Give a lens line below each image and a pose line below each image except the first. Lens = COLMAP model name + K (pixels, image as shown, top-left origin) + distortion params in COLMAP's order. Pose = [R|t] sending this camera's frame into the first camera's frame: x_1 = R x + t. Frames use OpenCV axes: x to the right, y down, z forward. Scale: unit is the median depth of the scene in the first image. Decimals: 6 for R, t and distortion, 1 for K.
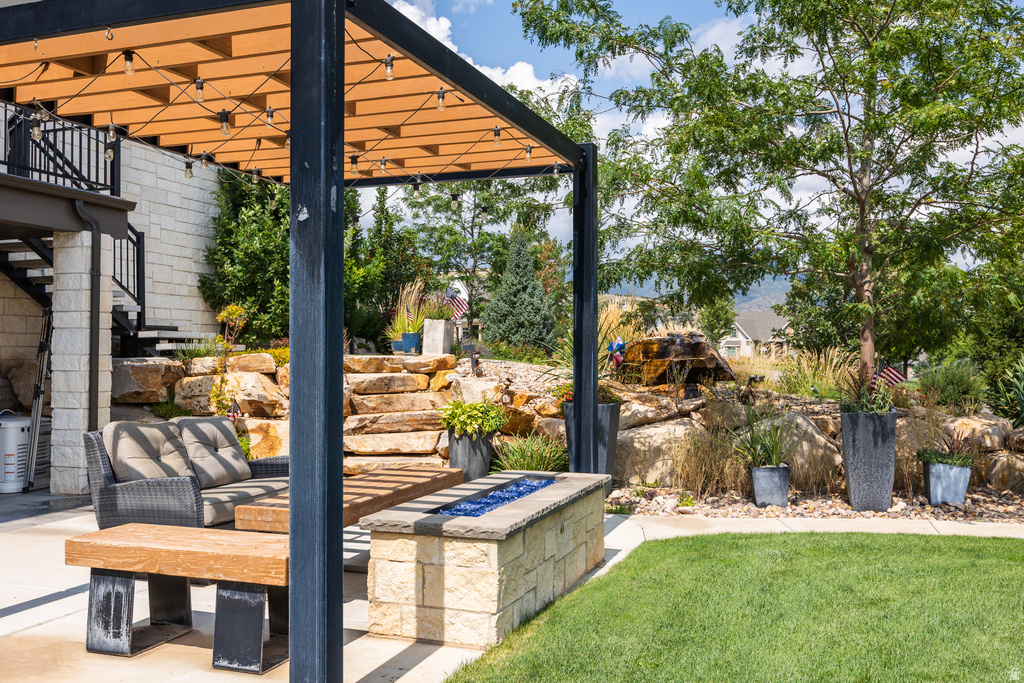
lens RADIAL K [[964.2, 0, 512.0], [0, 964.2, 341.5], [0, 0, 1]] dist [-0.010813, -0.006179]
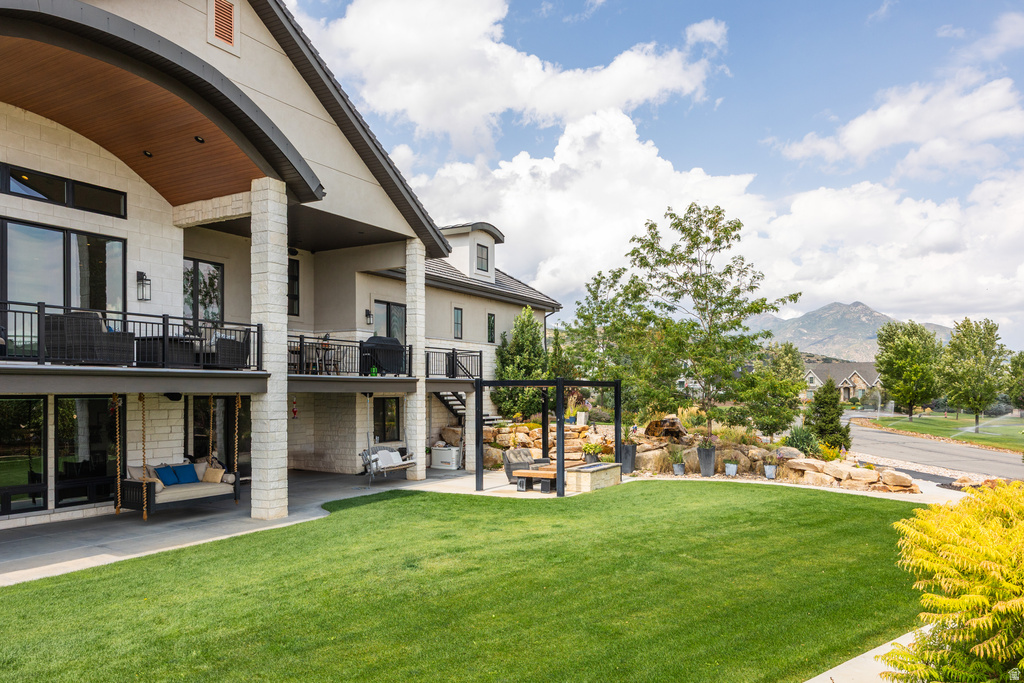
lens RADIAL K [[728.4, 0, 513.4], [0, 728.4, 390.3], [0, 0, 1]] dist [0.001124, 0.000093]
pose [[0.984134, -0.005224, -0.177348, 0.119031], [0.006668, 0.999949, 0.007549, -0.122029], [0.177300, -0.008612, 0.984119, -1.298483]]
